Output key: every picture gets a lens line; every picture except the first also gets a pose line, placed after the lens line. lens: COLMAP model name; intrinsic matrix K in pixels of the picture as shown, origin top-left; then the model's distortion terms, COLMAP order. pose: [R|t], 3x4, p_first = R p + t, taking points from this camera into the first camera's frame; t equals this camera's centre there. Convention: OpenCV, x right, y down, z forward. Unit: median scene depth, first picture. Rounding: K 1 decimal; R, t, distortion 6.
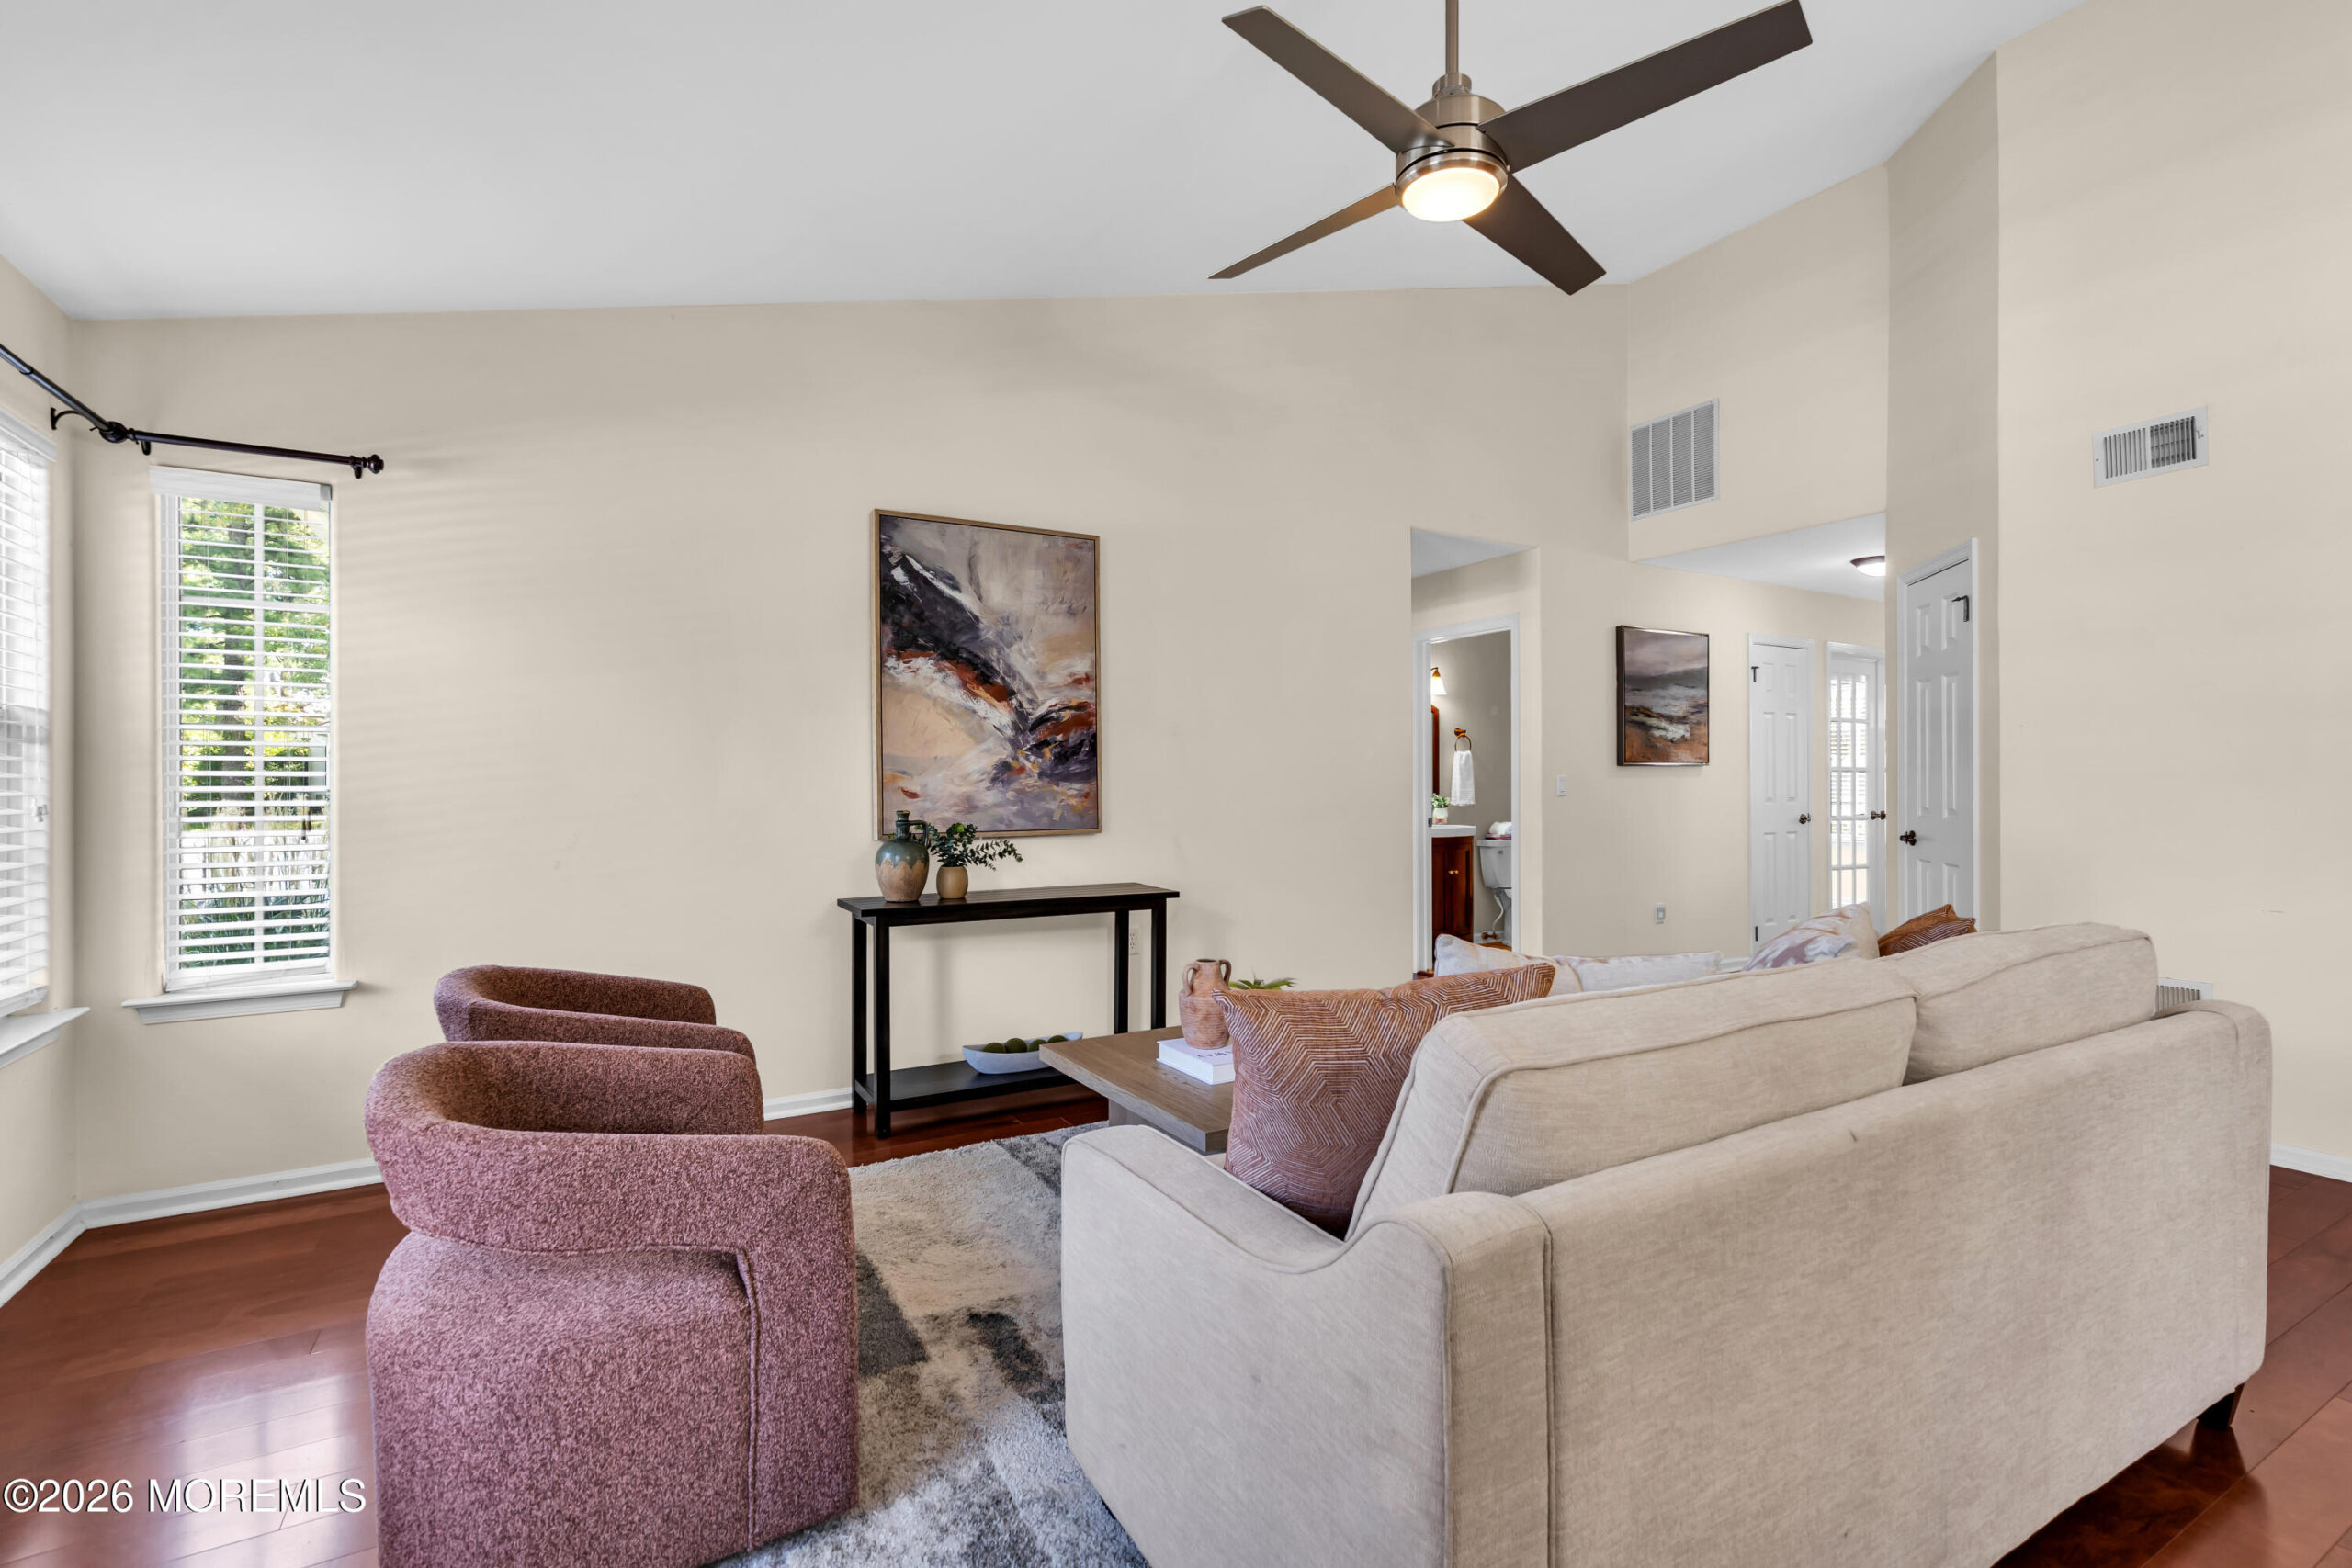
lens RADIAL K [[1066.0, 0, 1185.7], [0, 1066.0, 775.9], [0, 0, 1]] dist [-0.001780, 0.003827]
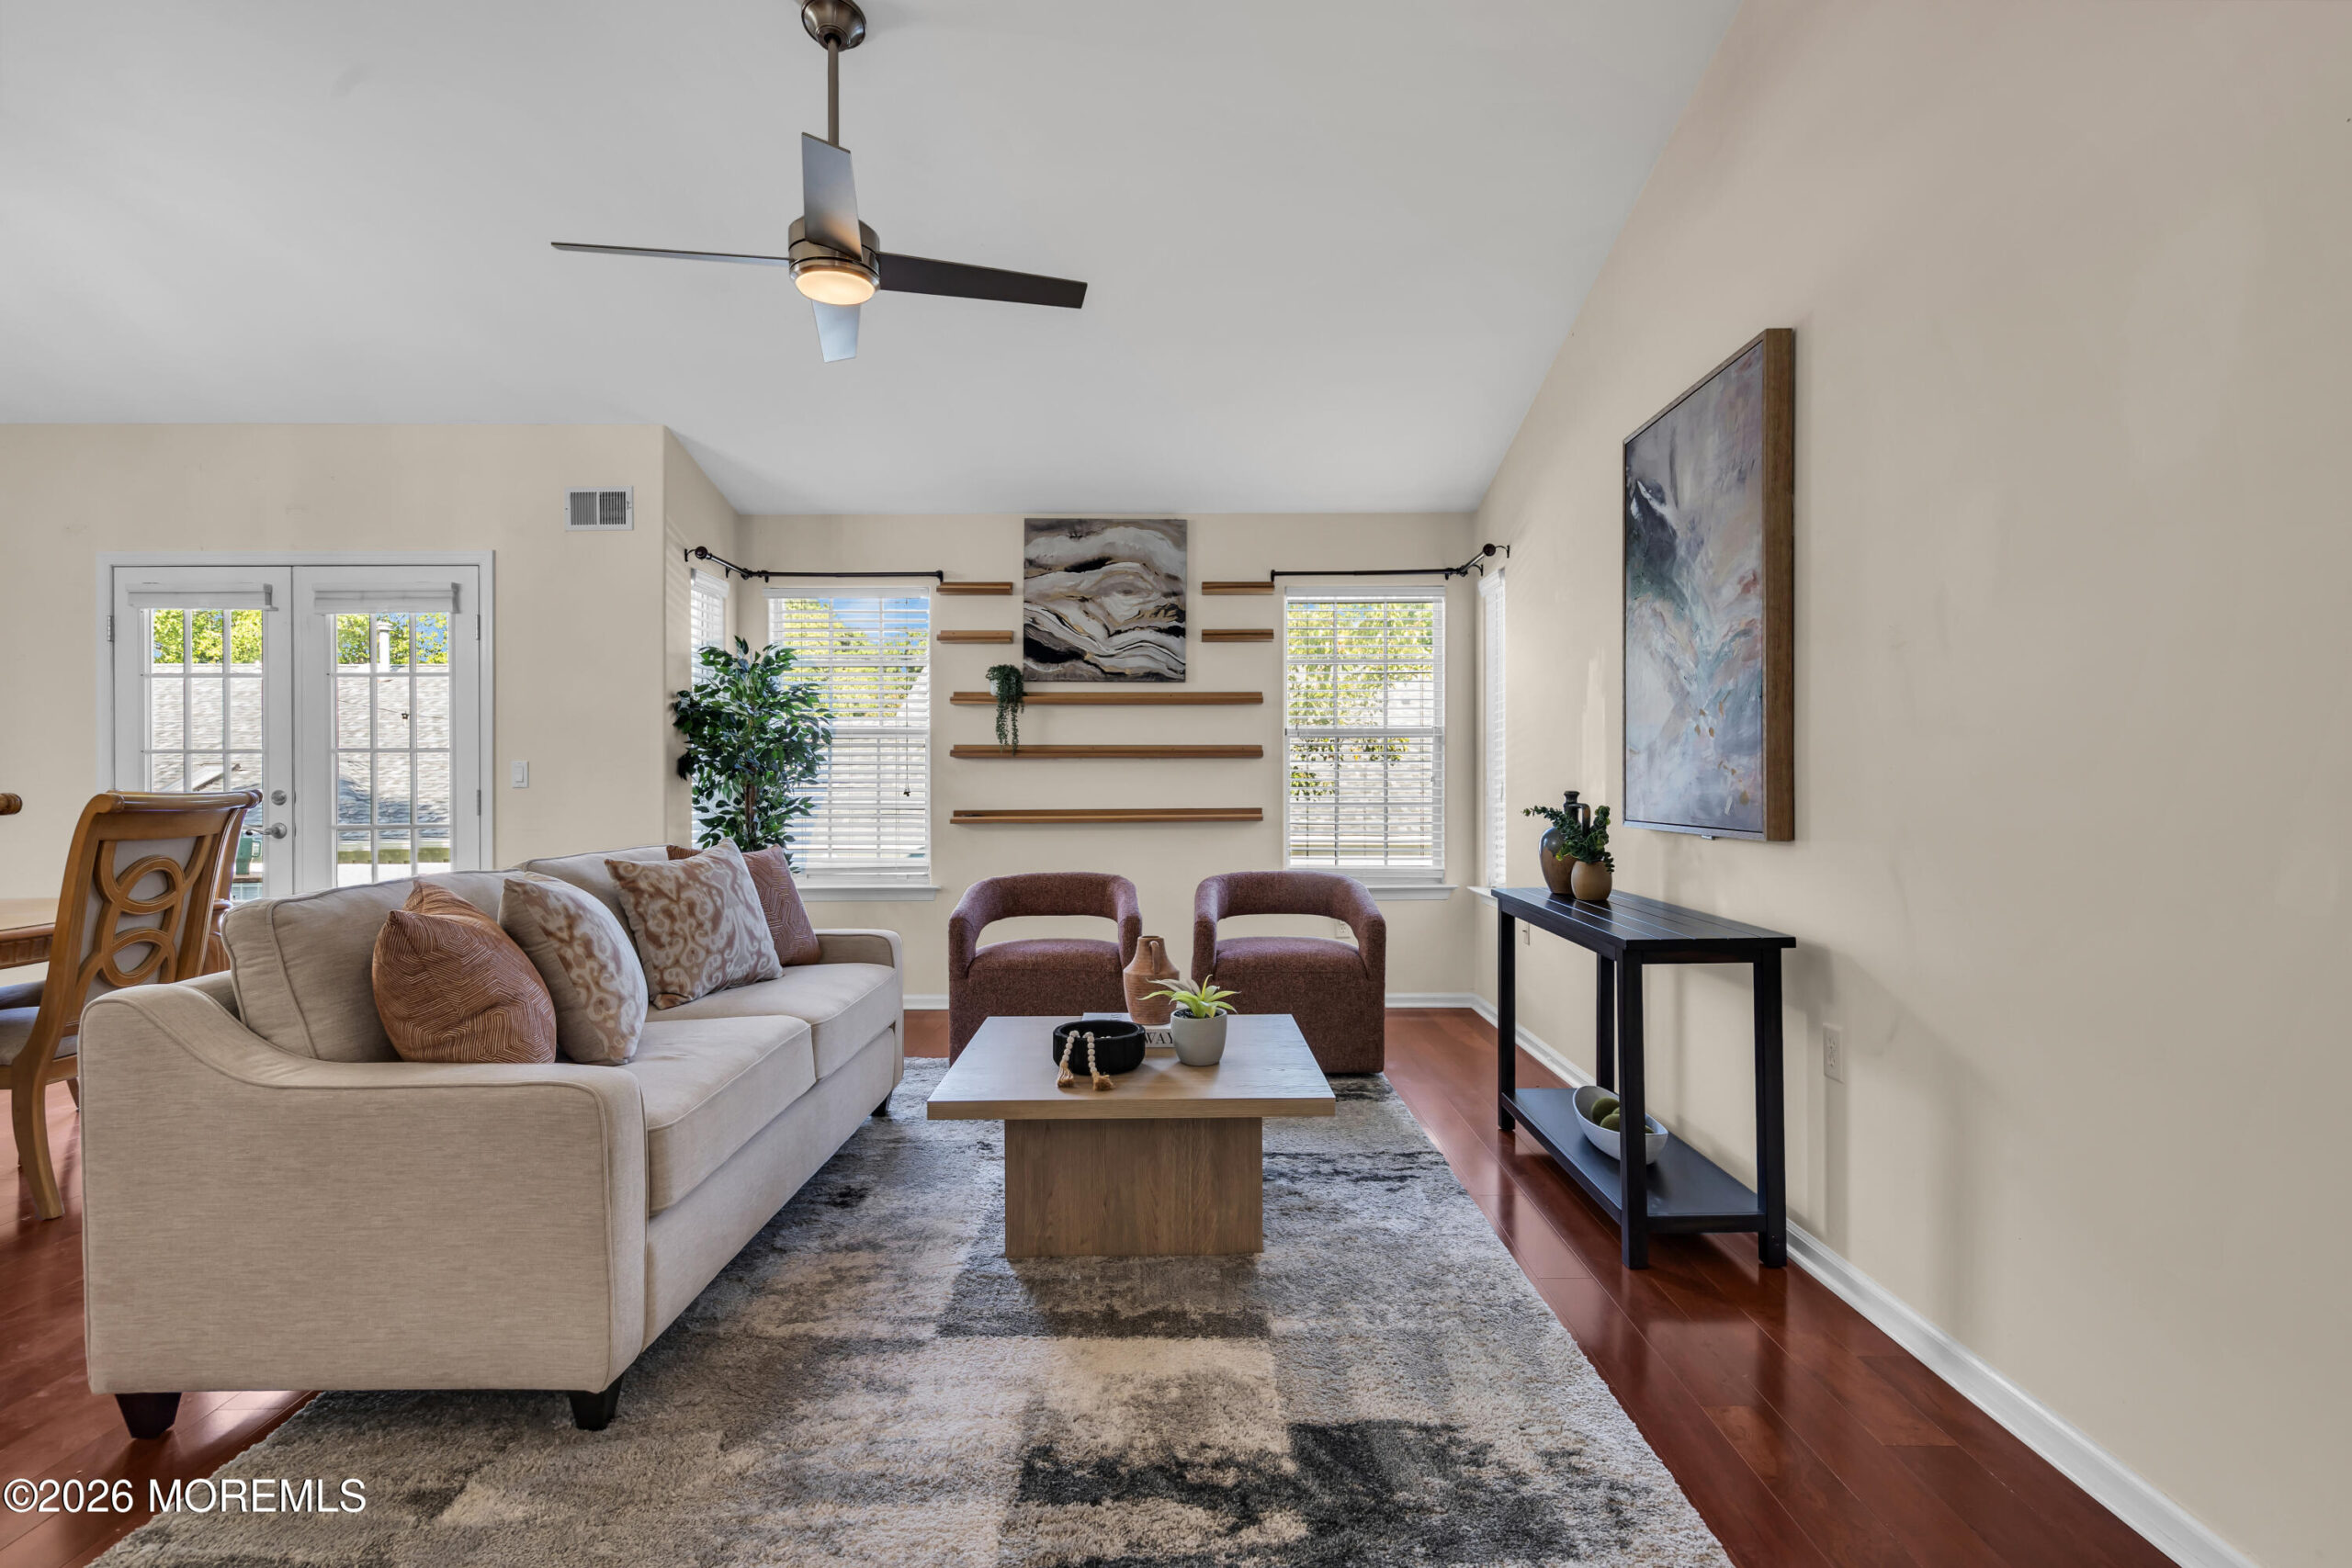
lens RADIAL K [[1179.0, 0, 1179.1], [0, 1179.0, 776.6], [0, 0, 1]] dist [0.004427, 0.002832]
pose [[-0.508935, 0.004647, -0.860792, 0.673073], [0.010005, 0.999950, -0.000516, 0.016442], [0.860747, -0.008875, -0.508956, 1.113148]]
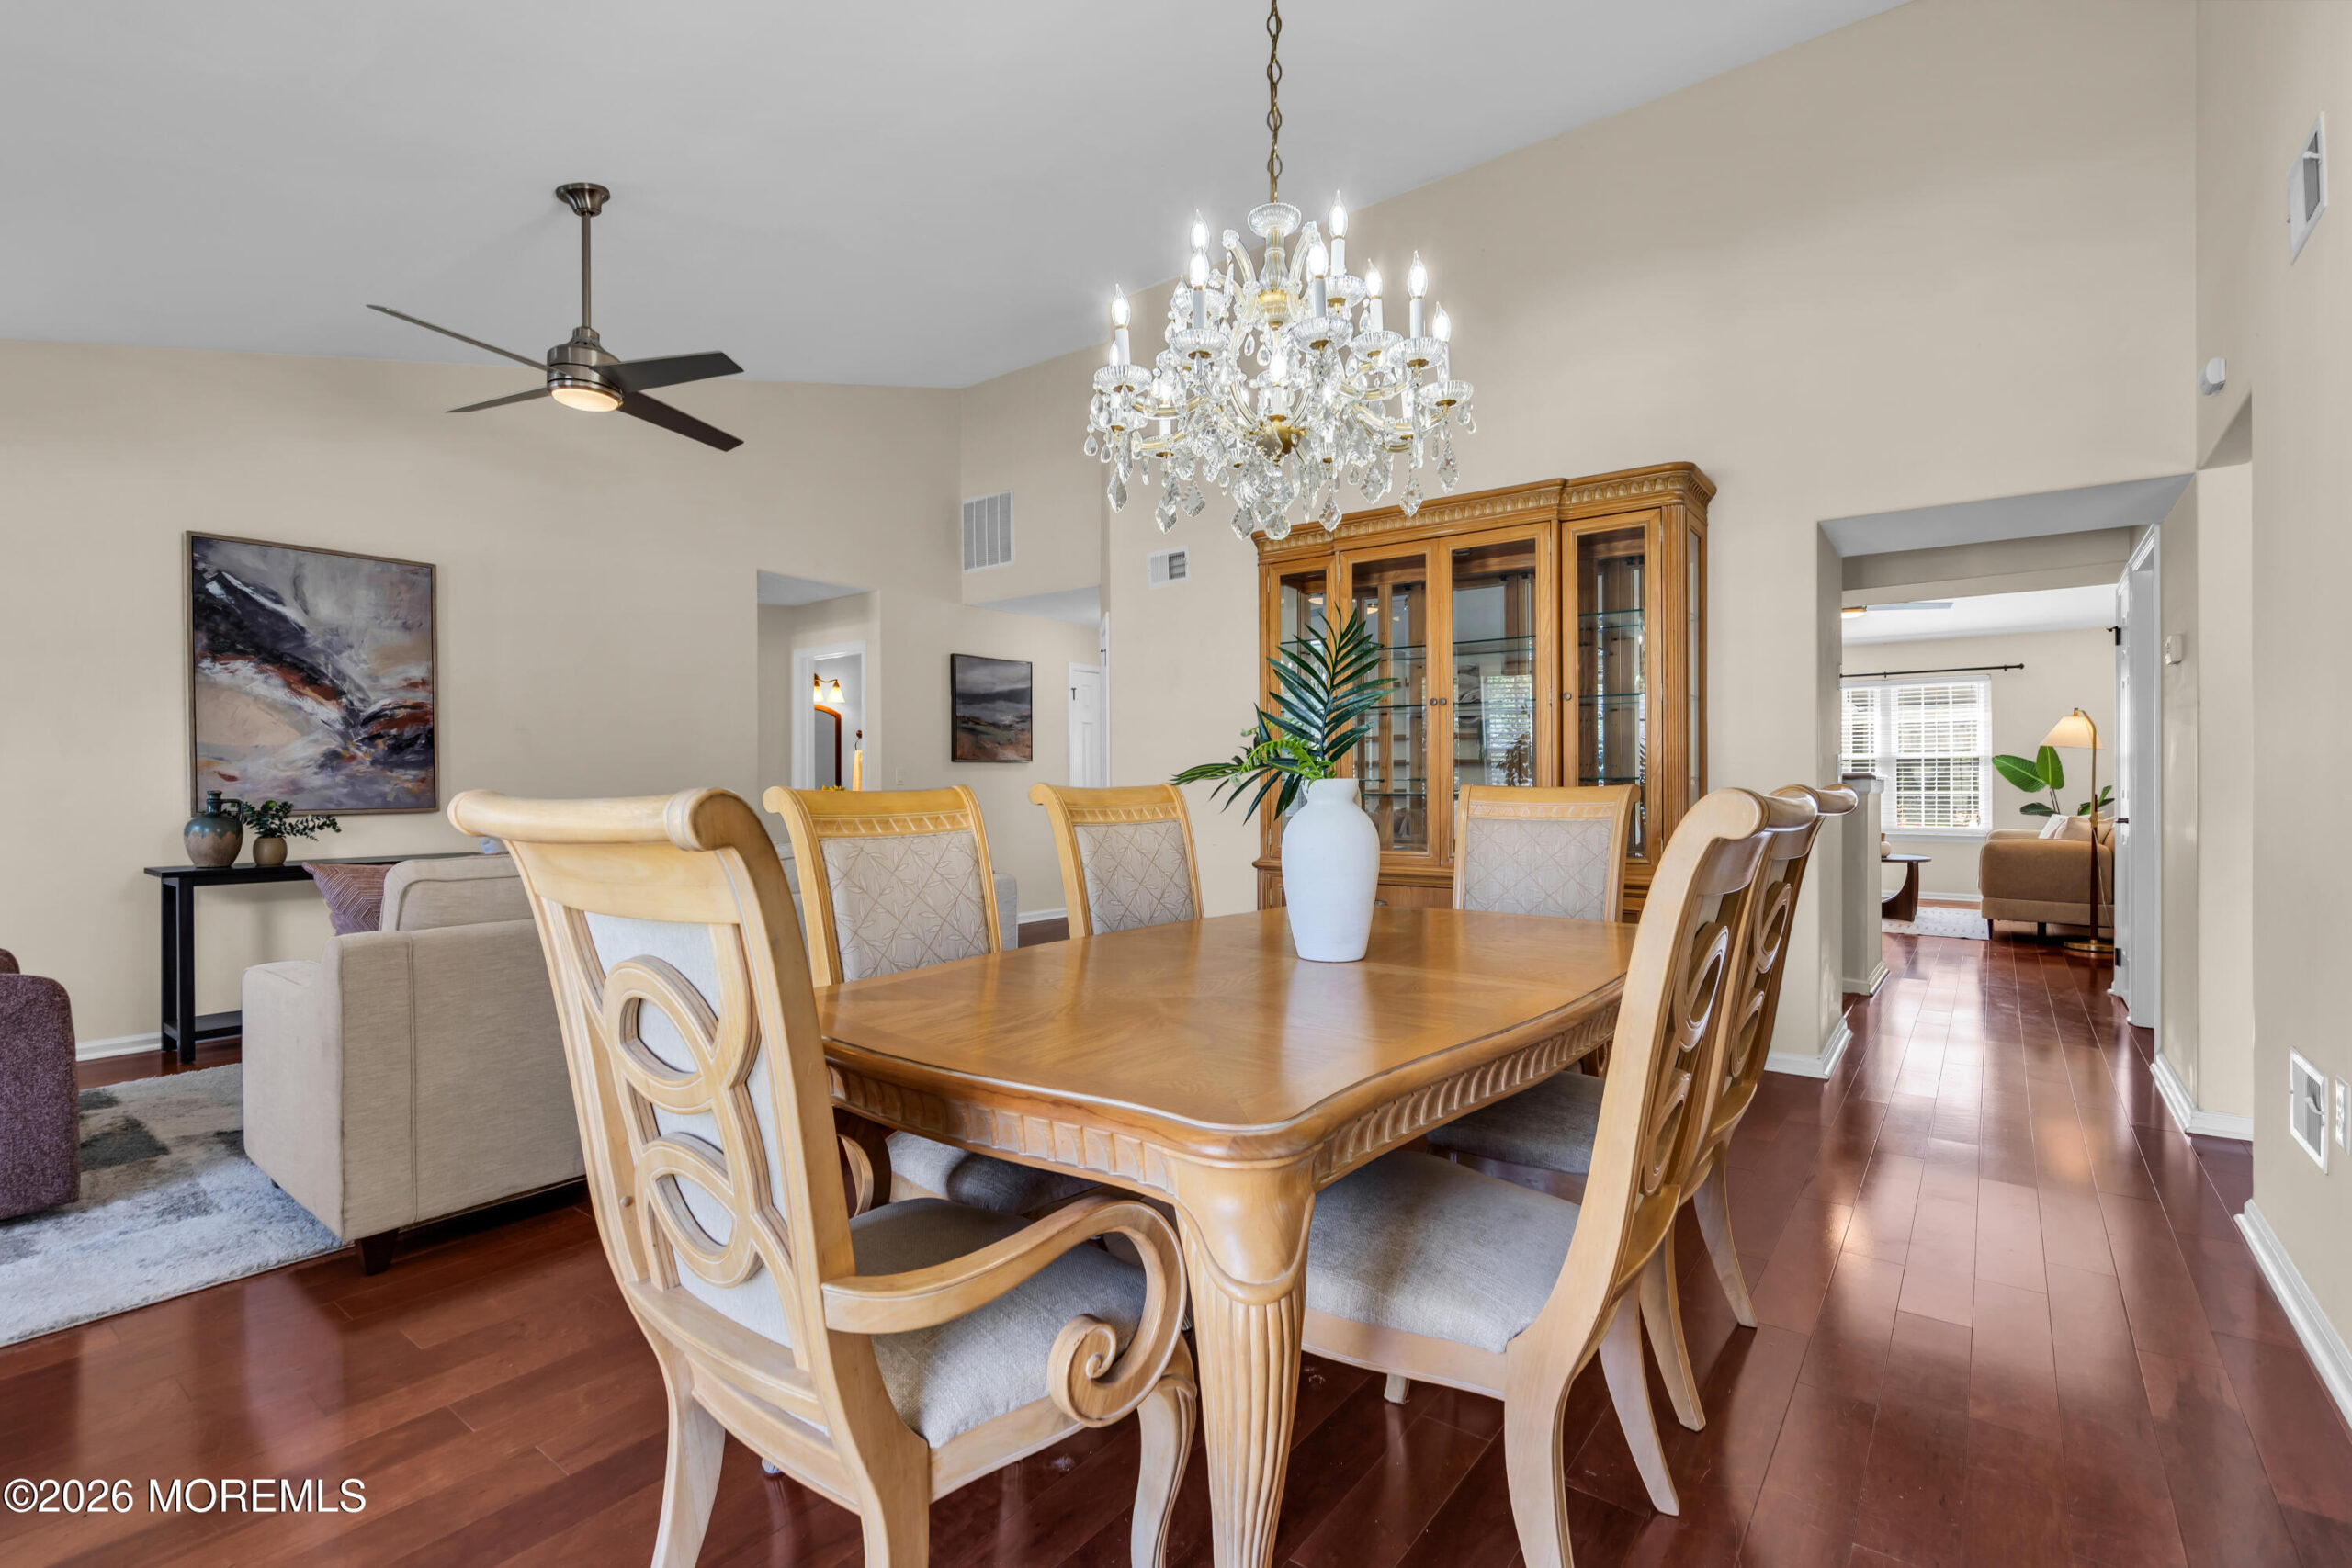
lens RADIAL K [[1066.0, 0, 1176.3], [0, 1066.0, 785.5], [0, 0, 1]] dist [-0.001780, 0.003827]
pose [[0.925858, -0.000381, 0.377872, 0.251232], [-0.002470, 0.999972, 0.007059, 0.014544], [-0.377864, -0.007469, 0.925831, -0.455433]]
